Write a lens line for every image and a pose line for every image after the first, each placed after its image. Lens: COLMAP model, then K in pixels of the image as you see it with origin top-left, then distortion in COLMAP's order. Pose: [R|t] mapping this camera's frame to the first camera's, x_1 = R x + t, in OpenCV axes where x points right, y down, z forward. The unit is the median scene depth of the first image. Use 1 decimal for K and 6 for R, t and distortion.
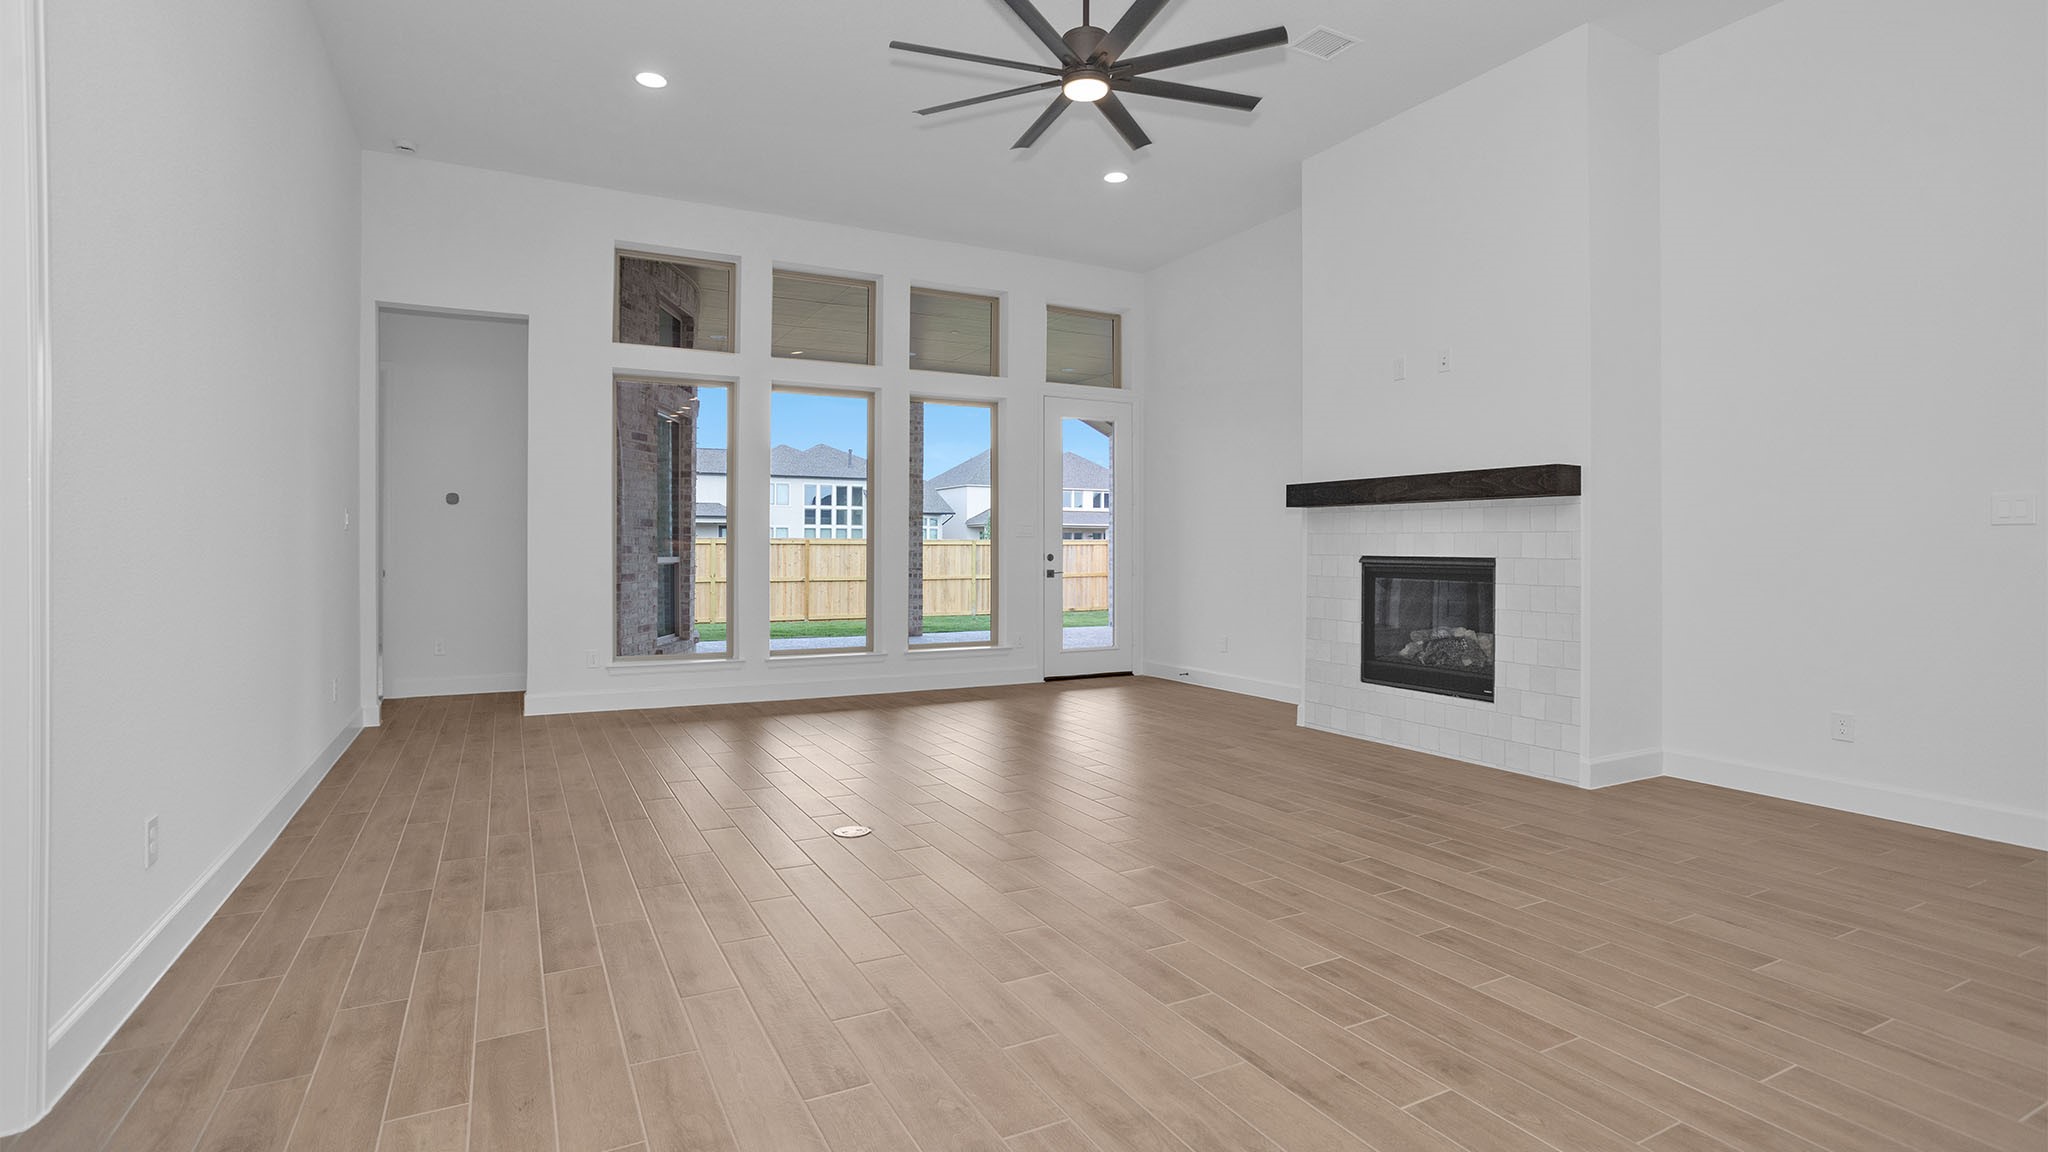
lens RADIAL K [[980.7, 0, 1011.4], [0, 980.7, 538.9], [0, 0, 1]] dist [0.000161, 0.000609]
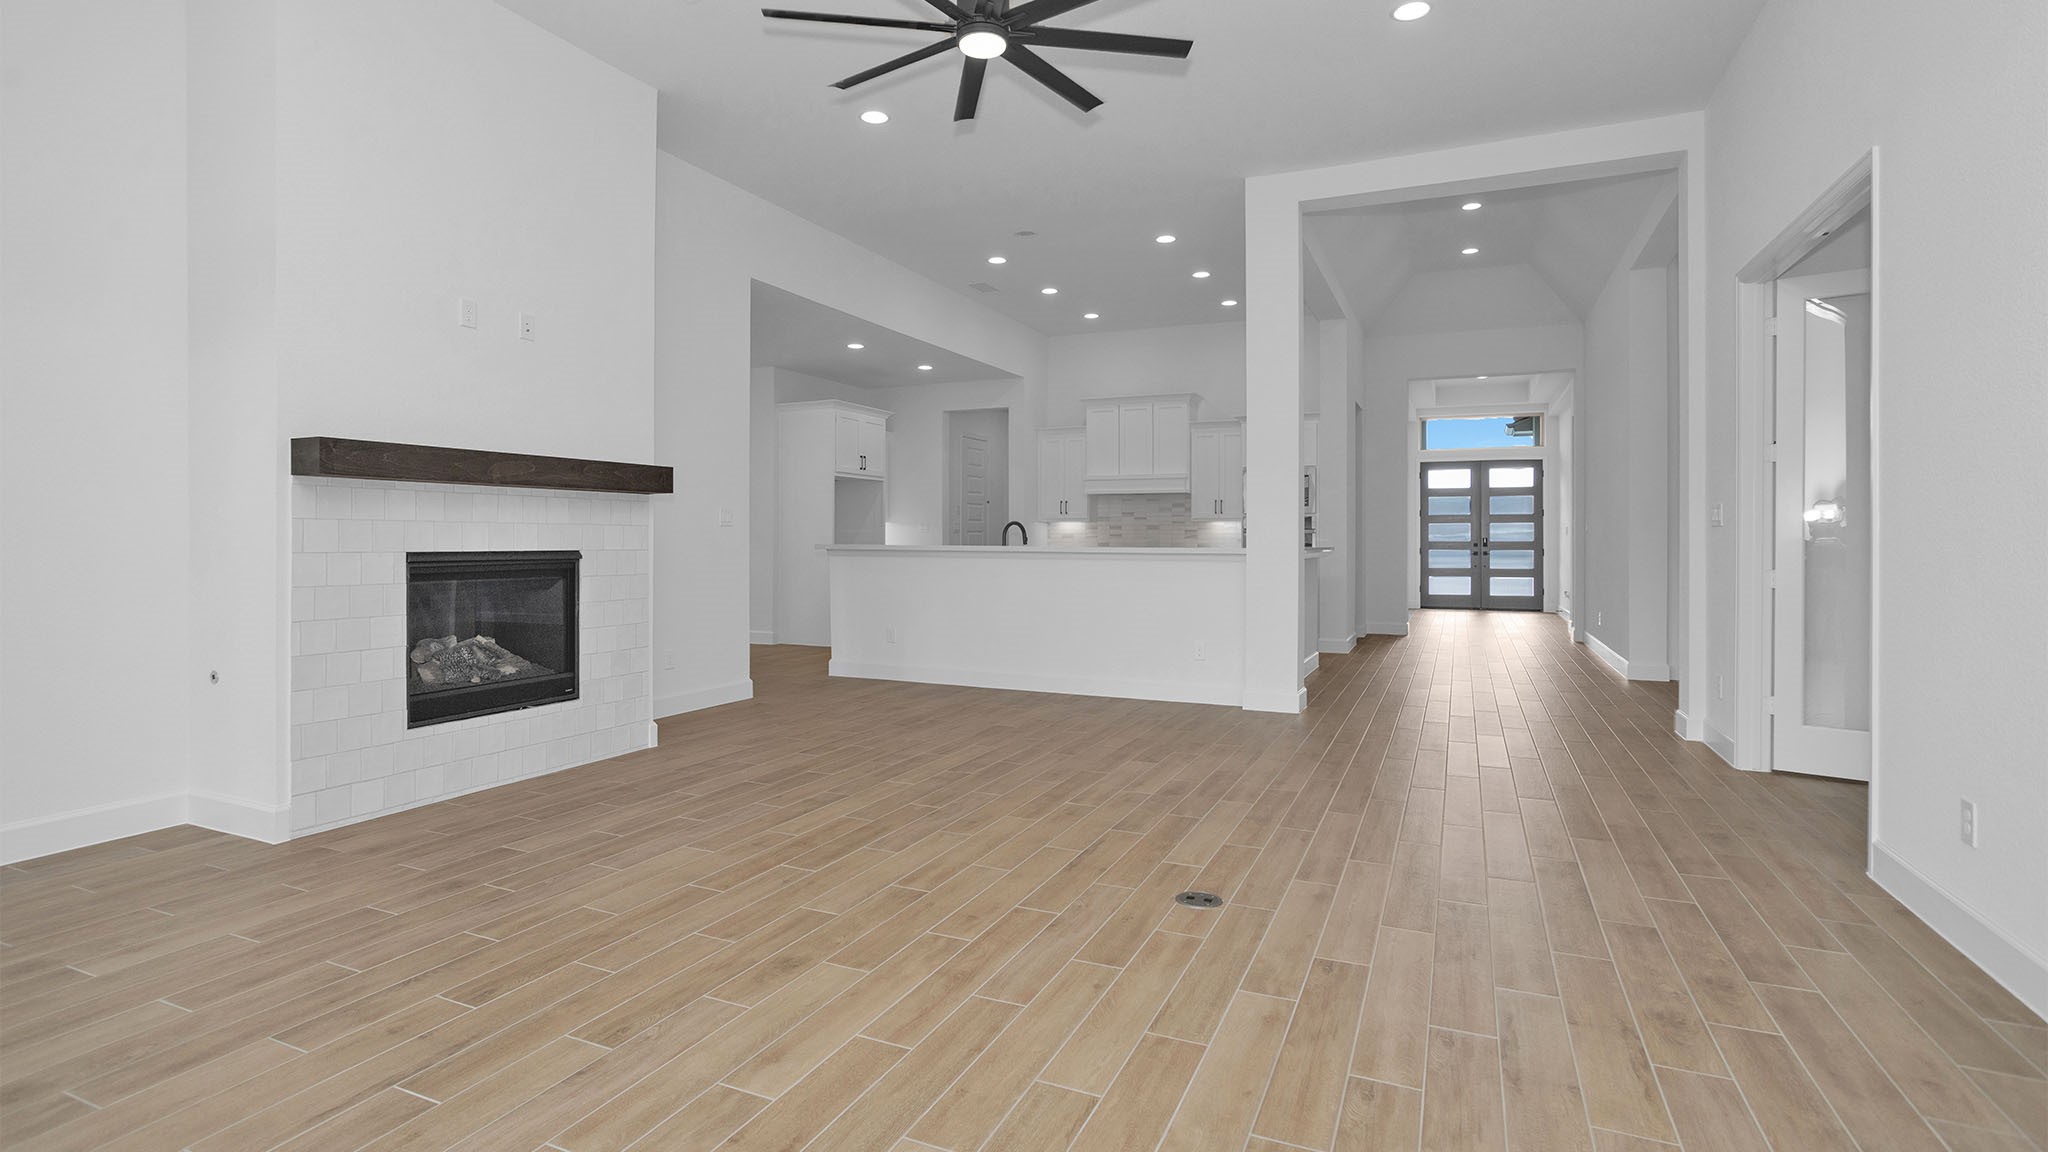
lens RADIAL K [[980.7, 0, 1011.4], [0, 980.7, 538.9], [0, 0, 1]] dist [0.000161, 0.000609]
pose [[-0.619741, -0.002326, 0.784803, -0.751067], [-0.011057, 0.999922, -0.005768, 0.011399], [-0.784729, -0.012253, -0.619718, 1.748752]]
